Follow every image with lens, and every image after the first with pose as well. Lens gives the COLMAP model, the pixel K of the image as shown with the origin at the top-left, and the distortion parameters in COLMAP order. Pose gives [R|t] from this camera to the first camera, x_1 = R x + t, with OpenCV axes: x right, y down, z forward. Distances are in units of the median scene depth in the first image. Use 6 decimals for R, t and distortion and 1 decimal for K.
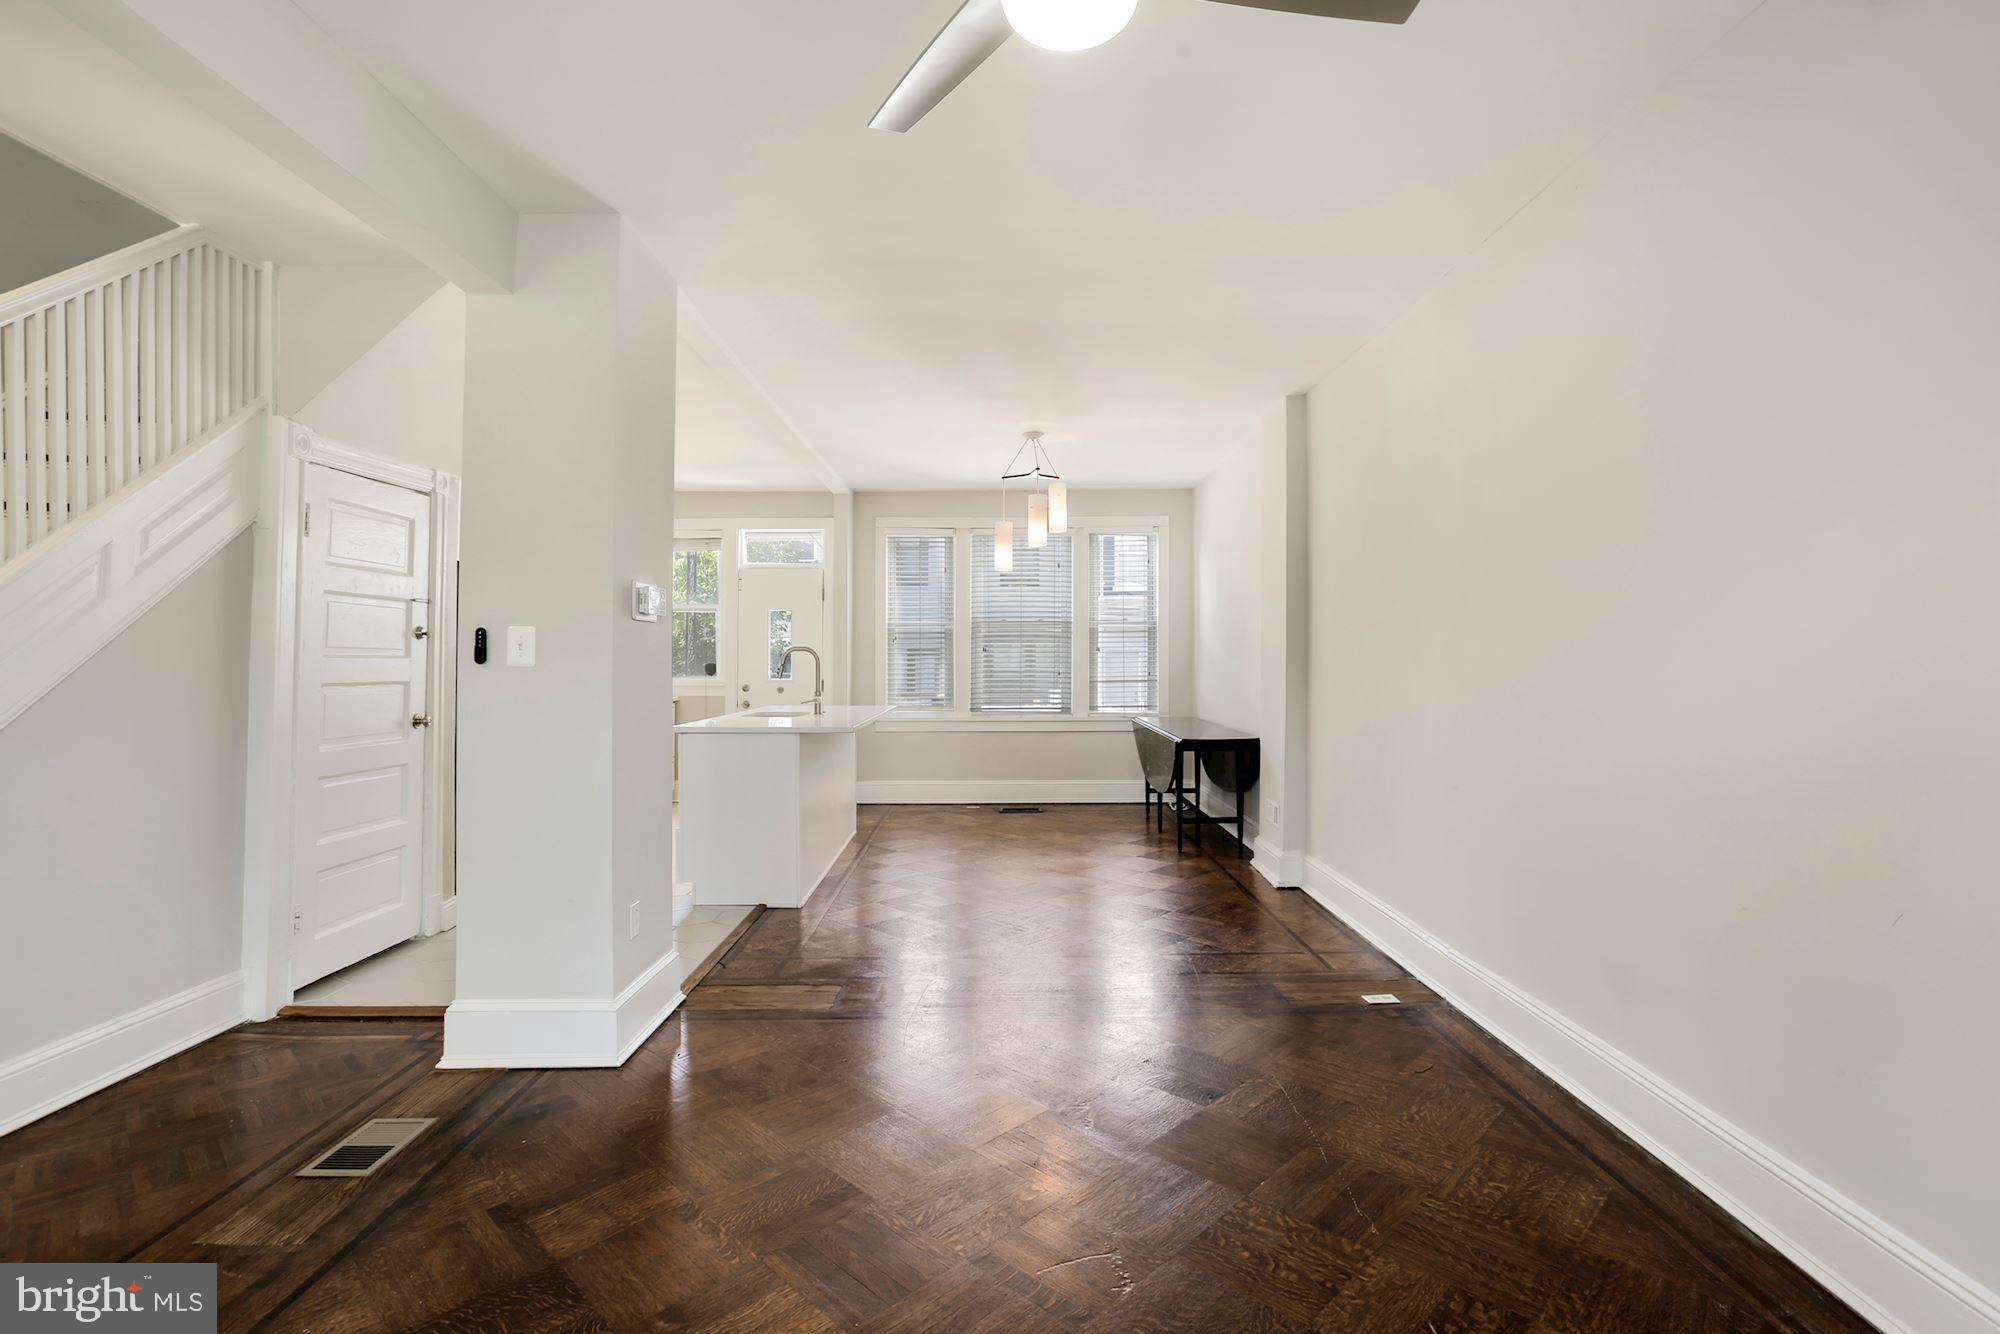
lens RADIAL K [[969.5, 0, 1000.0], [0, 969.5, 667.0], [0, 0, 1]] dist [0.000209, 0.000822]
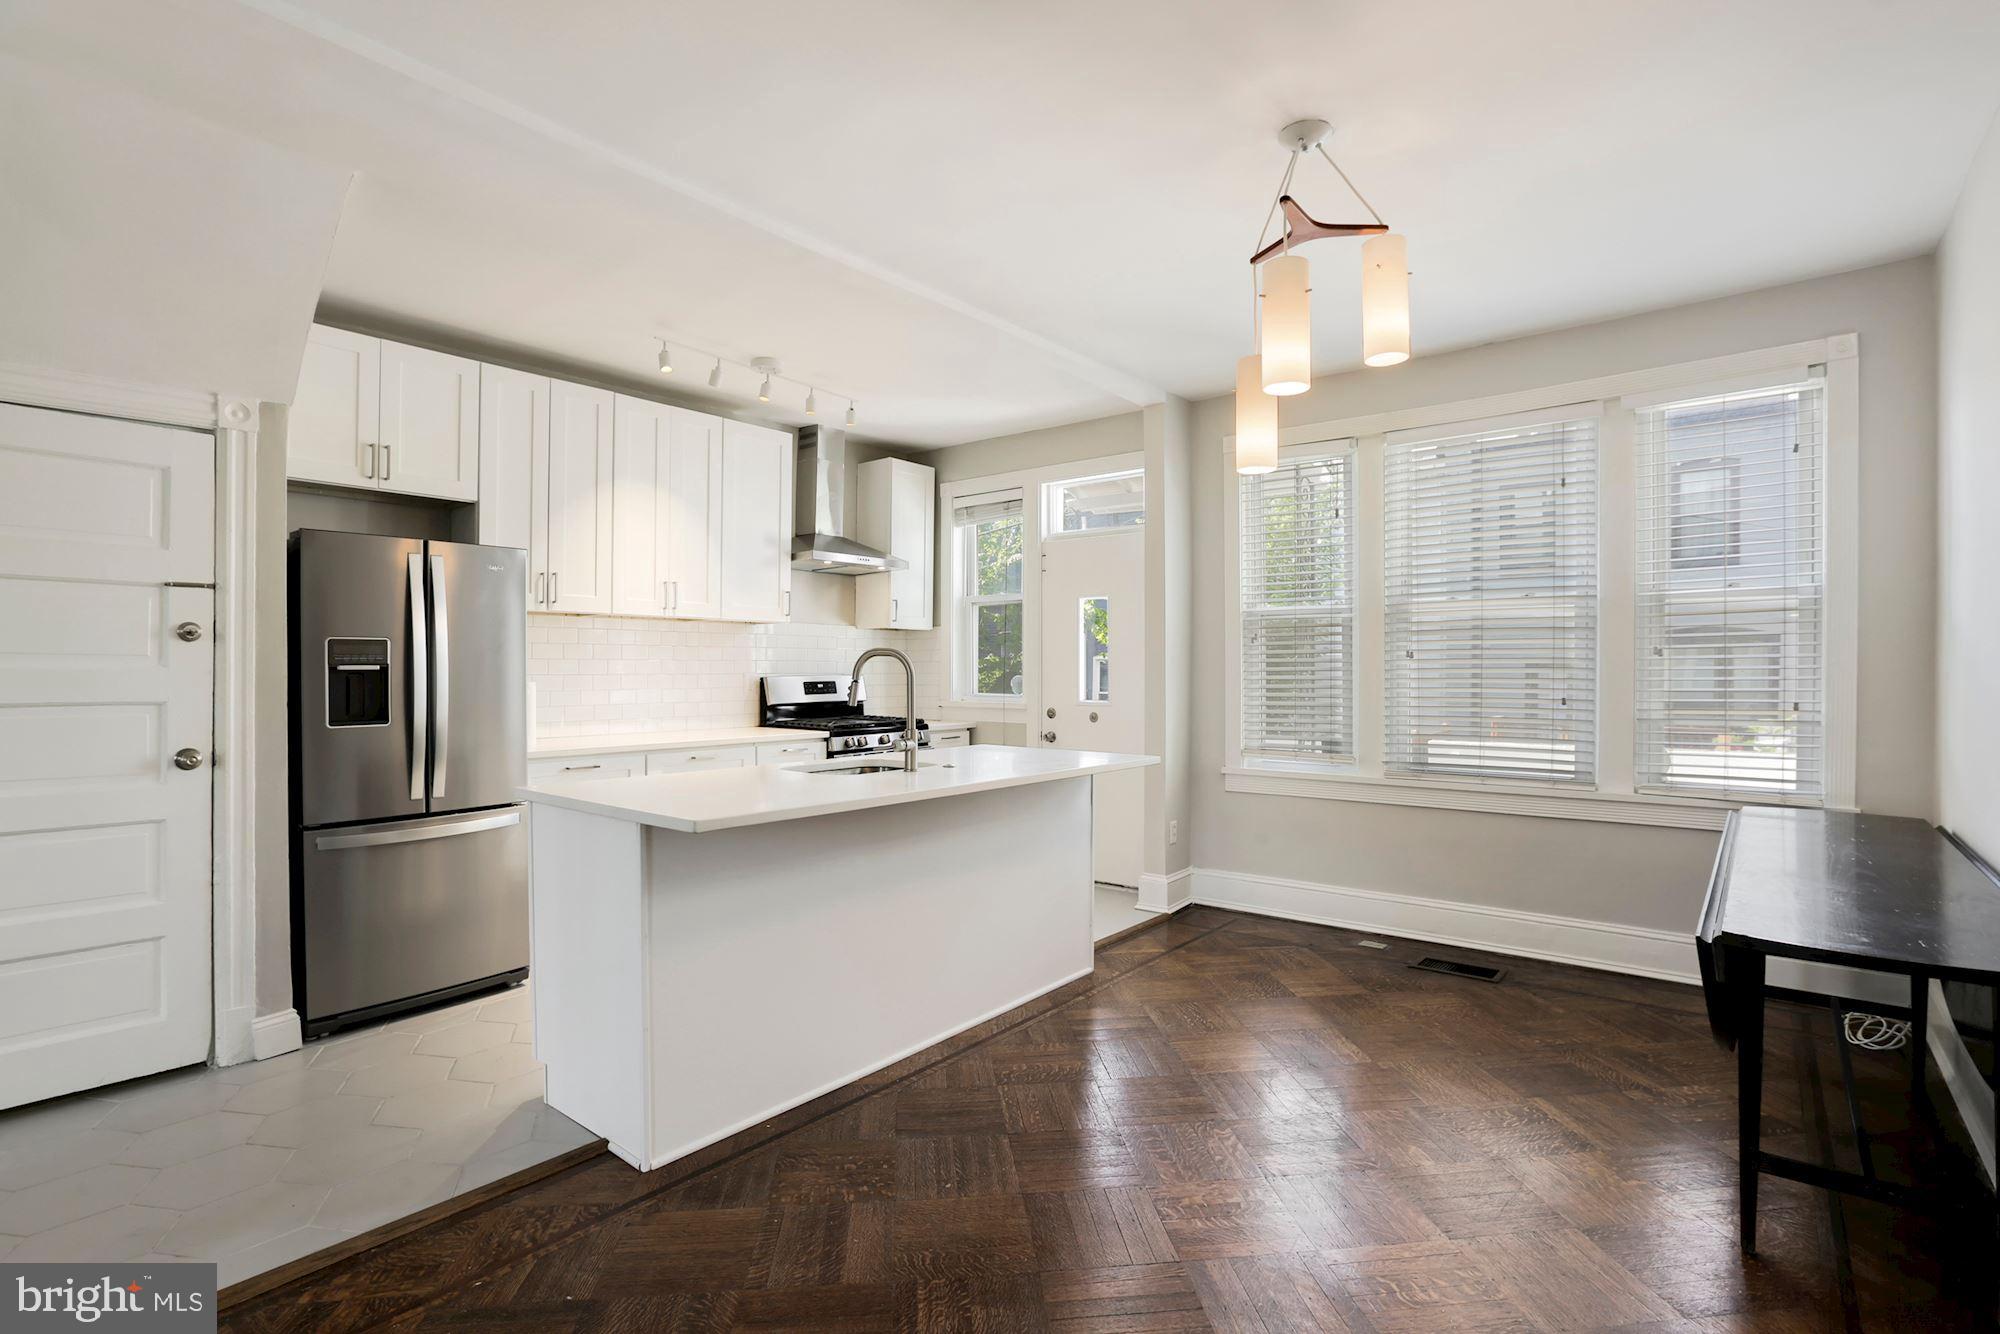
lens RADIAL K [[954.1, 0, 996.8], [0, 954.1, 679.5], [0, 0, 1]] dist [-0.026870, 0.000035]
pose [[0.771369, 0.008480, -0.636332, 0.215257], [-0.008154, 0.999961, 0.003441, -0.006448], [0.636337, 0.002534, 0.771407, 0.676700]]
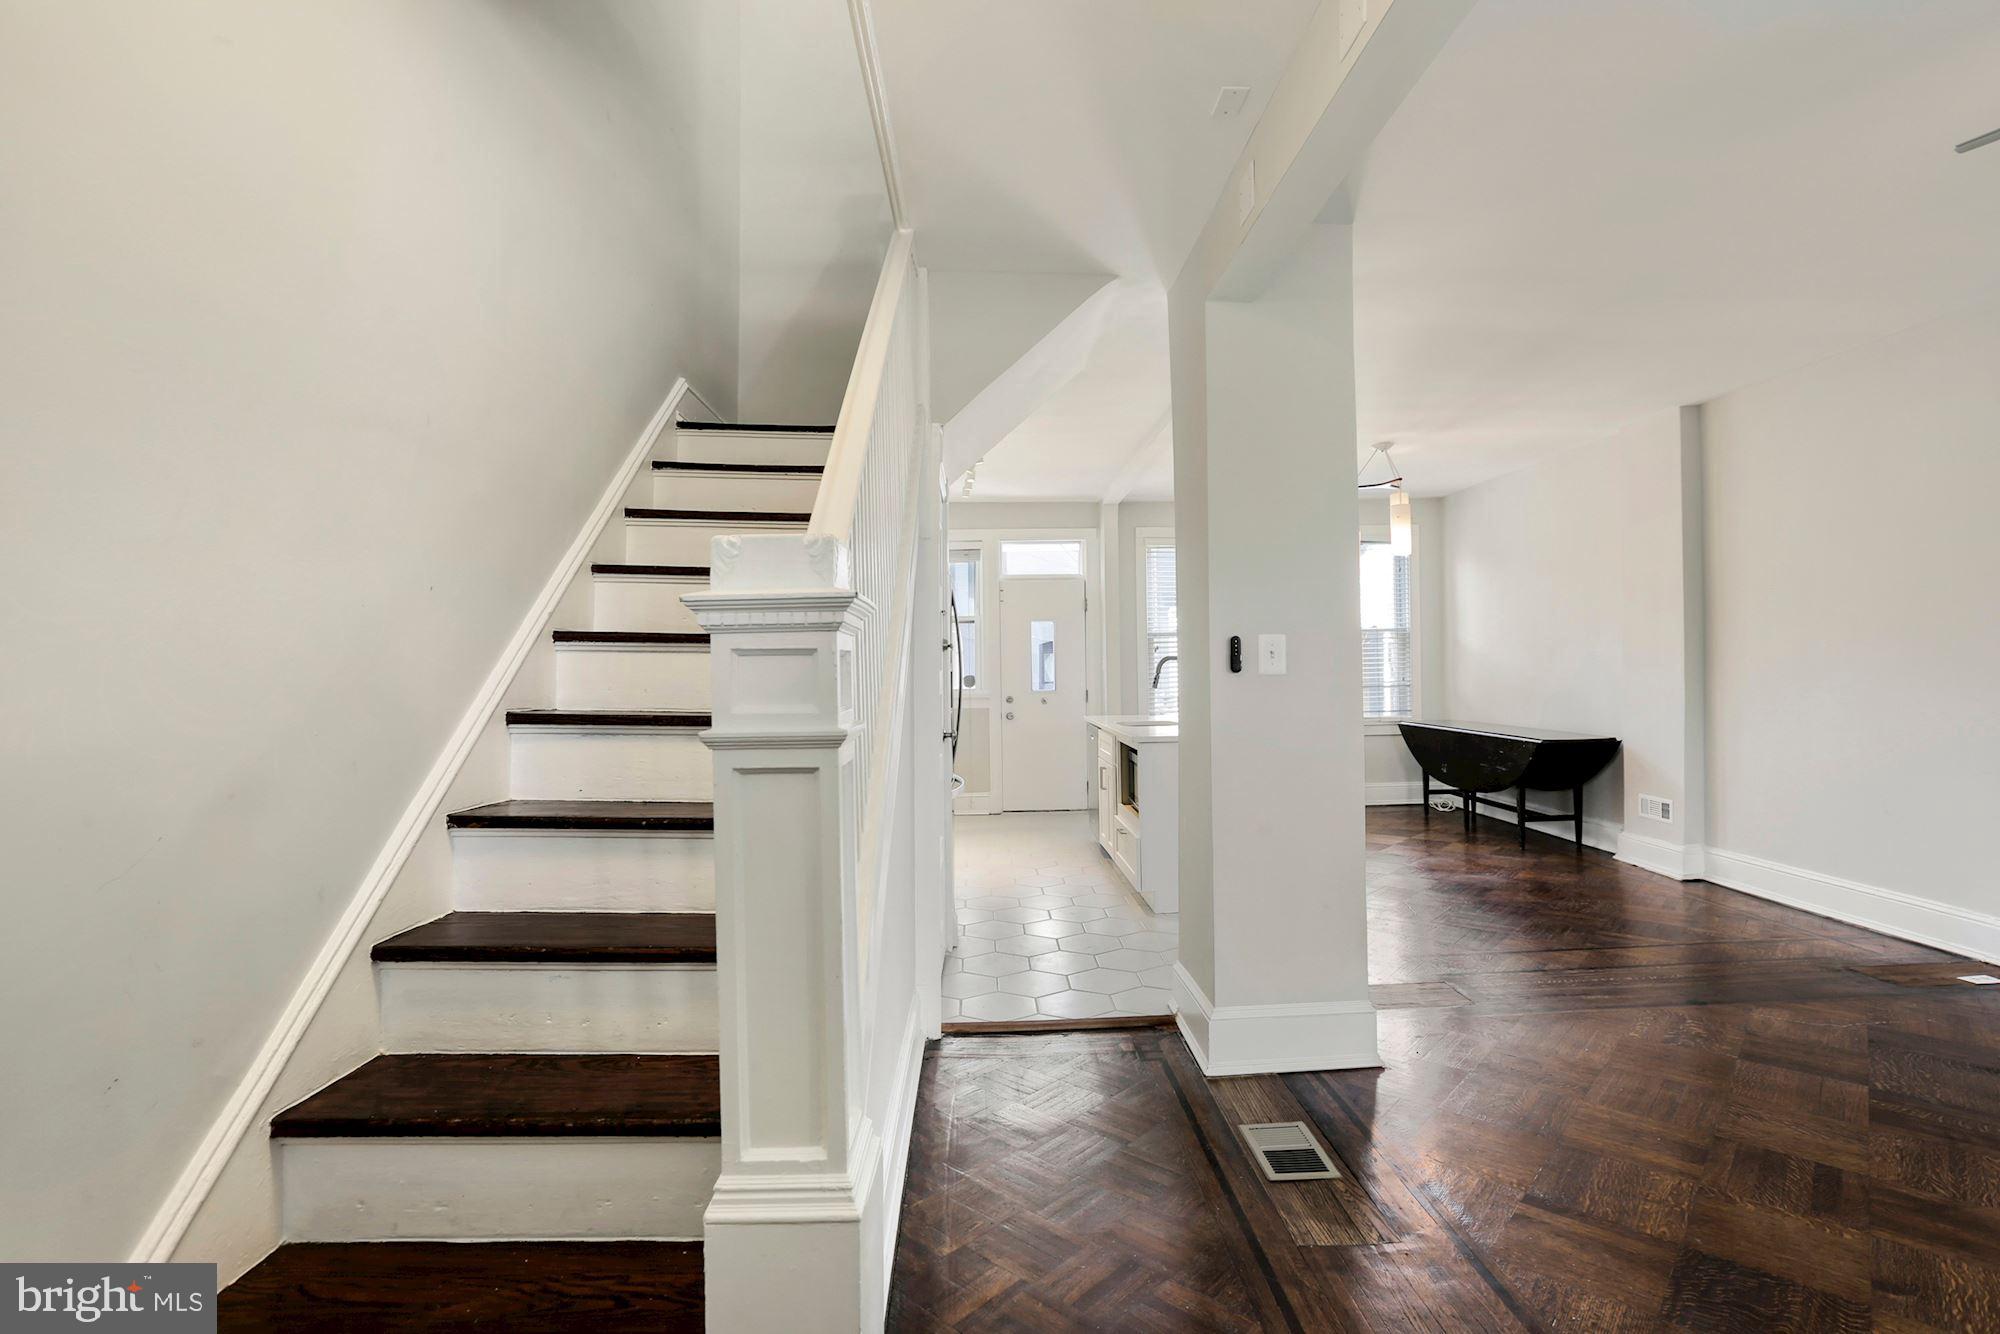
lens RADIAL K [[969.5, 0, 1000.0], [0, 969.5, 667.0], [0, 0, 1]] dist [0.000209, 0.000822]
pose [[0.998598, -0.016598, 0.050259, -0.486713], [0.017185, 0.999789, -0.011283, -0.000924], [-0.050062, 0.012131, 0.998672, 0.000765]]
